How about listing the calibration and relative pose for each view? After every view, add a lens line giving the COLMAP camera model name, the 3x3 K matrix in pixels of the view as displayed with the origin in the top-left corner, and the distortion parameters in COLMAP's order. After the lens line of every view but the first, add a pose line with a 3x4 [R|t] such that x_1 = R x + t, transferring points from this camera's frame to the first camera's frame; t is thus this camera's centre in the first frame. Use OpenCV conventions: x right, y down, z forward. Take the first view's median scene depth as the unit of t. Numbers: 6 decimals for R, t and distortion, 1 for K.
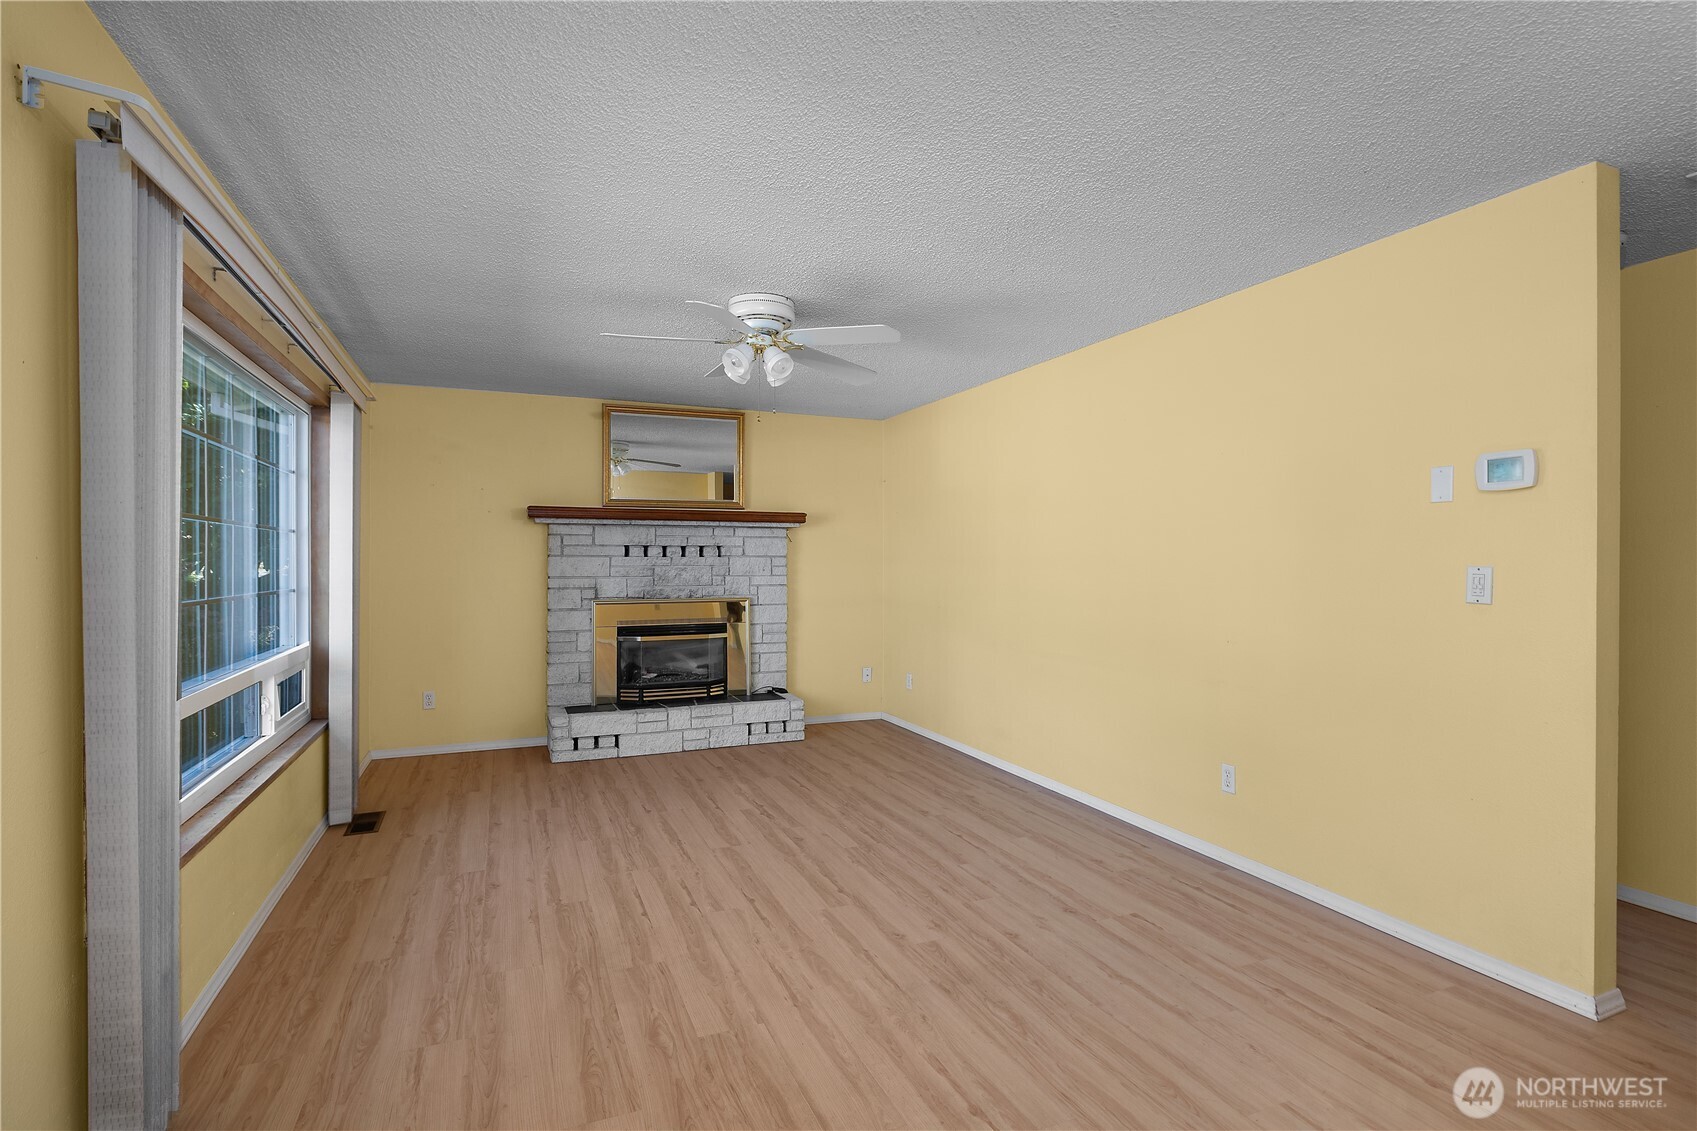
lens RADIAL K [[806.8, 0, 832.8], [0, 806.8, 564.1], [0, 0, 1]] dist [-0.004195, 0.000262]
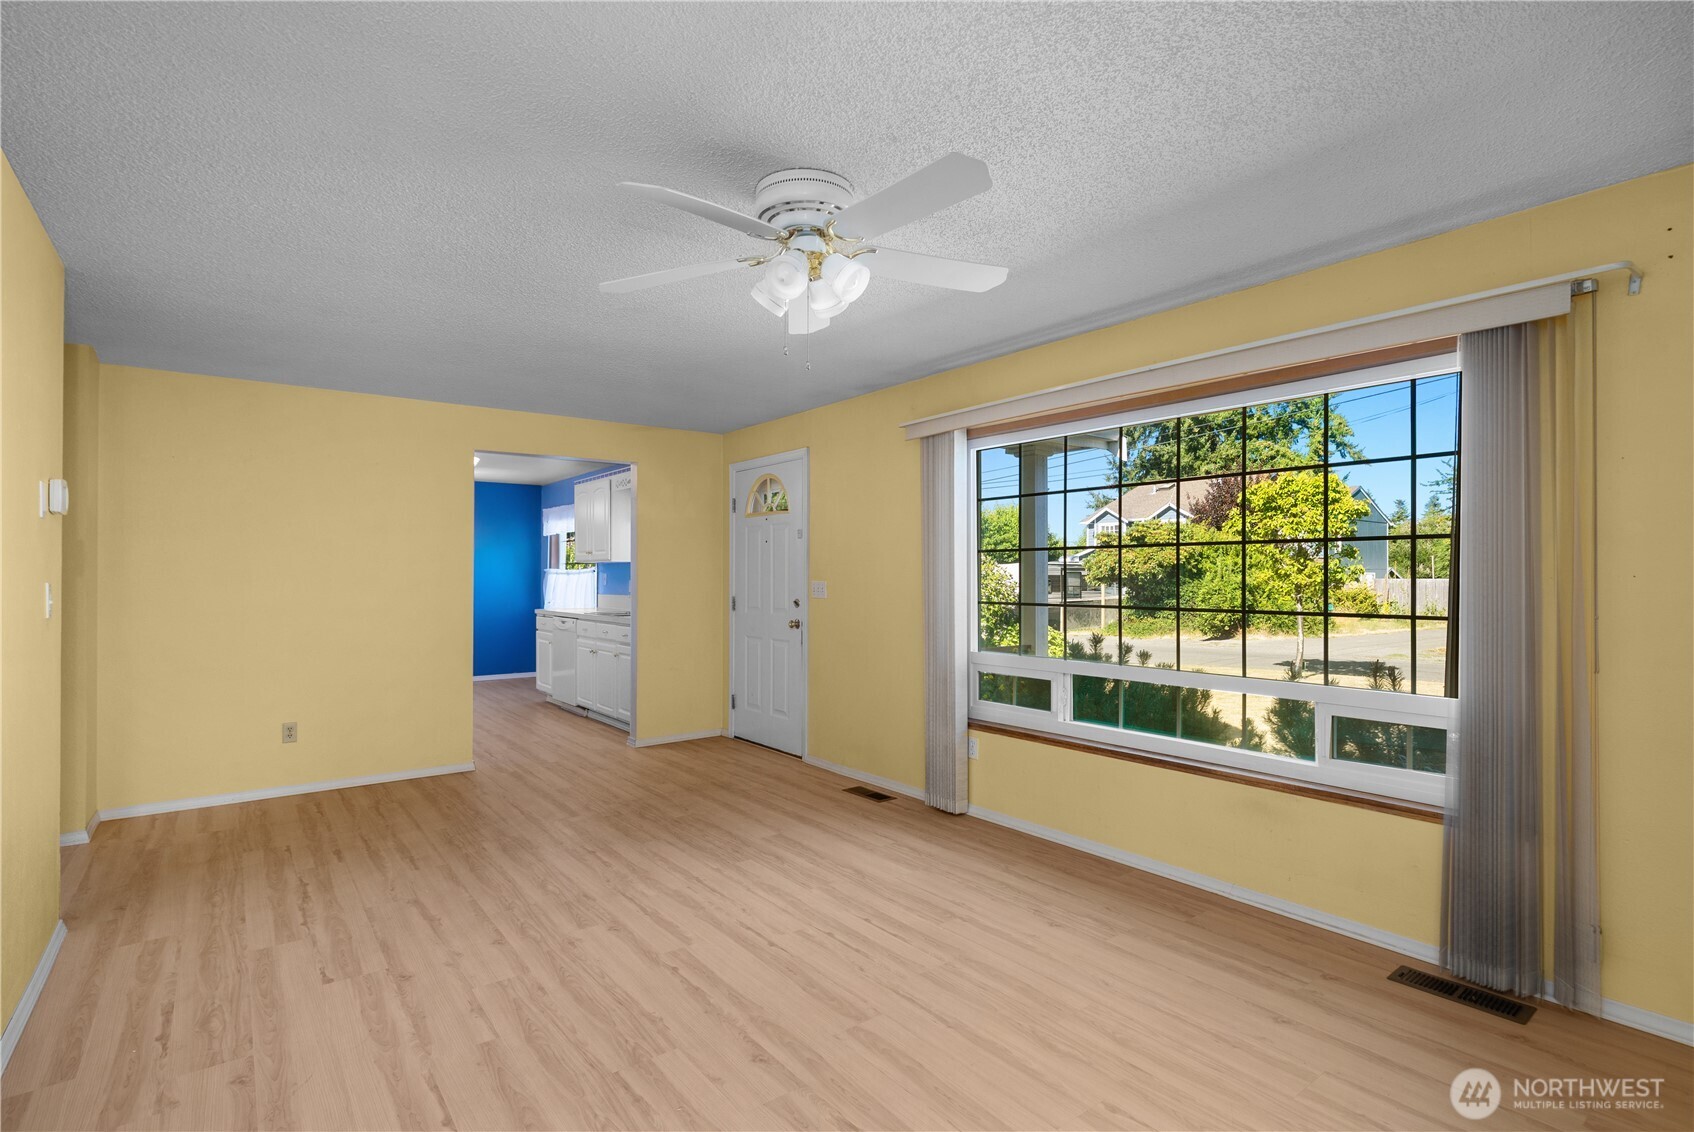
lens RADIAL K [[805.3, 0, 854.6], [0, 805.3, 564.6], [0, 0, 1]] dist [-0.004195, 0.000262]
pose [[-0.961947, -0.003656, -0.273213, 0.062518], [-0.000796, 0.999944, -0.010576, -0.008796], [0.273237, -0.009956, -0.961895, 1.938153]]
